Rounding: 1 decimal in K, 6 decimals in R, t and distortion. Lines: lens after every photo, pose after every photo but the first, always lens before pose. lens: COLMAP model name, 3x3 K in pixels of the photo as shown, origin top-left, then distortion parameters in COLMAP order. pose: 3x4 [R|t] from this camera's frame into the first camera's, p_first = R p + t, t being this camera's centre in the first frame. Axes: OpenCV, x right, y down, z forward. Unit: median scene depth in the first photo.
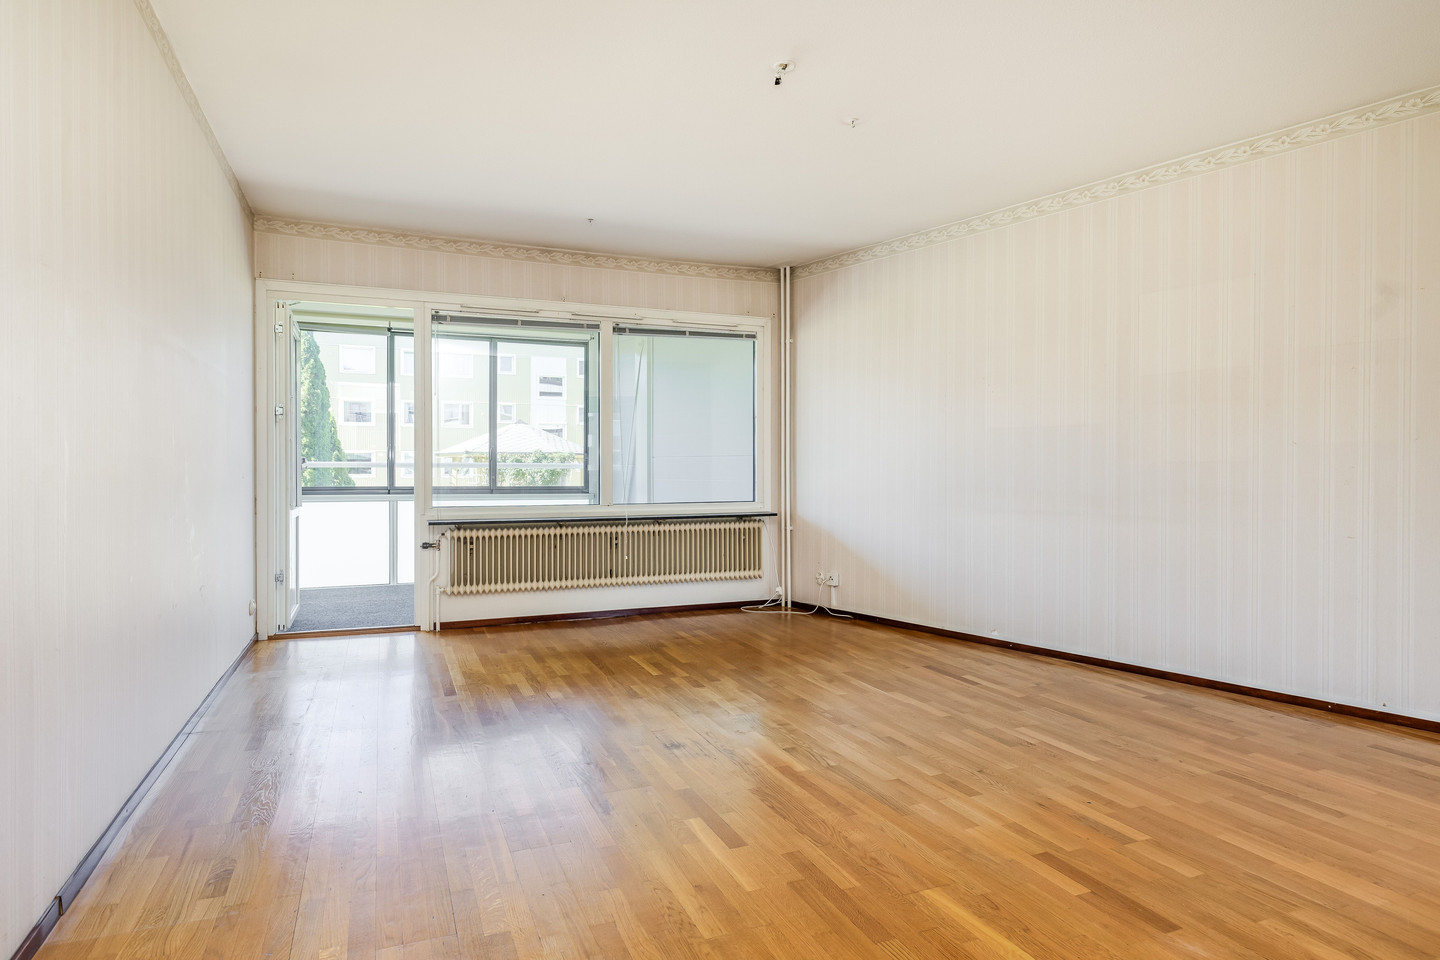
lens RADIAL K [[822.8, 0, 725.1], [0, 822.8, 480.0], [0, 0, 1]] dist [0.000482, 0.000112]
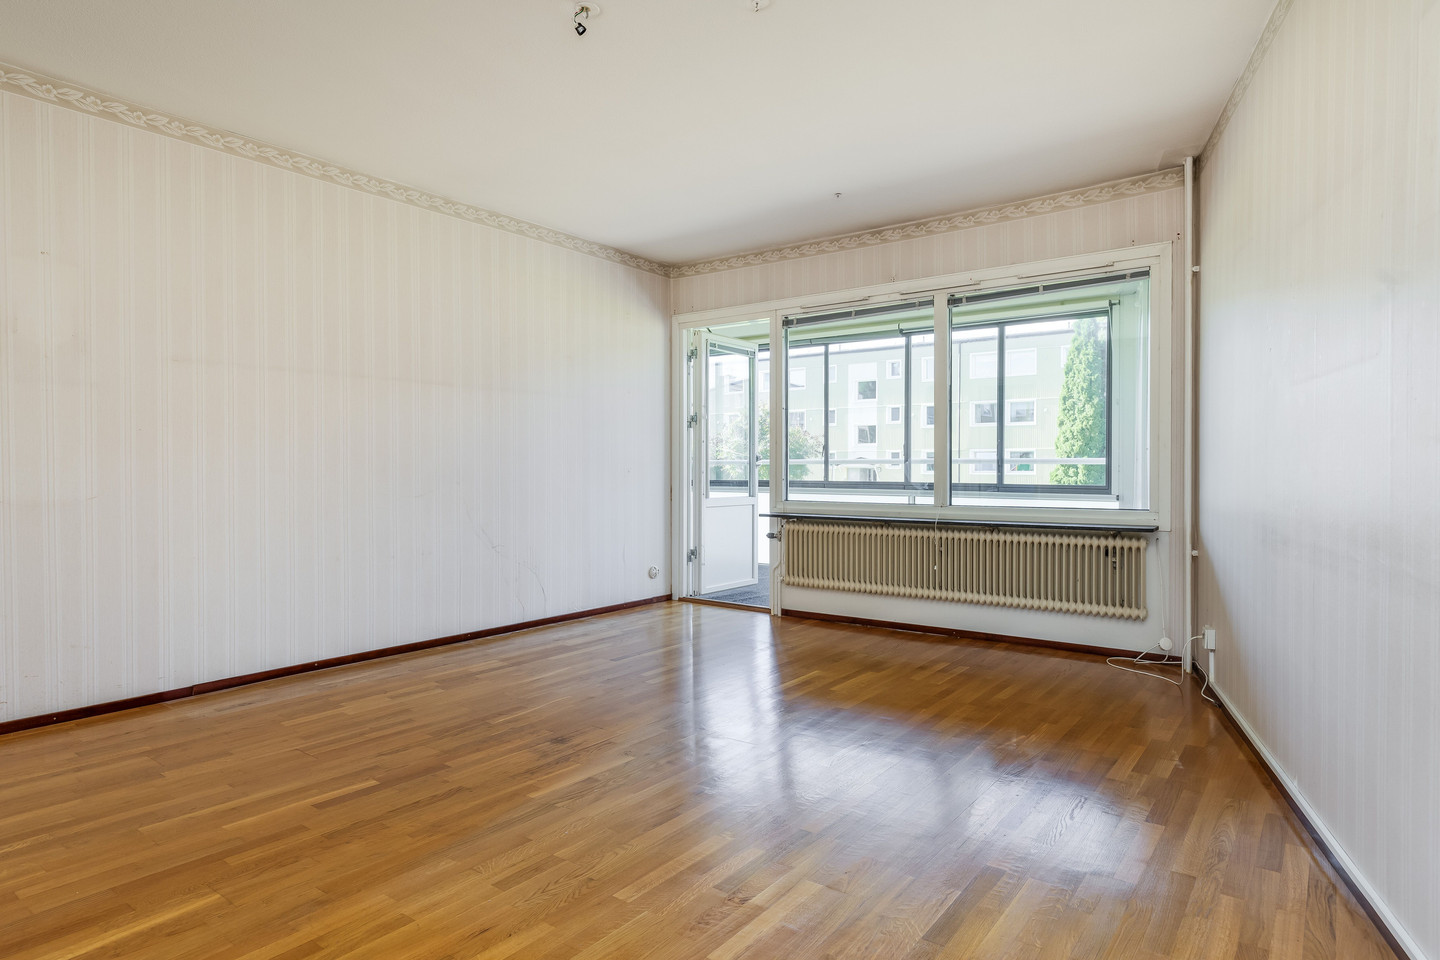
lens RADIAL K [[822.8, 0, 719.4], [0, 822.8, 473.3], [0, 0, 1]] dist [0.000482, 0.000112]
pose [[0.500551, 0.006192, -0.865685, 0.502840], [-0.010783, 0.999941, 0.000917, -0.002016], [0.865640, 0.008875, 0.500588, 0.373199]]
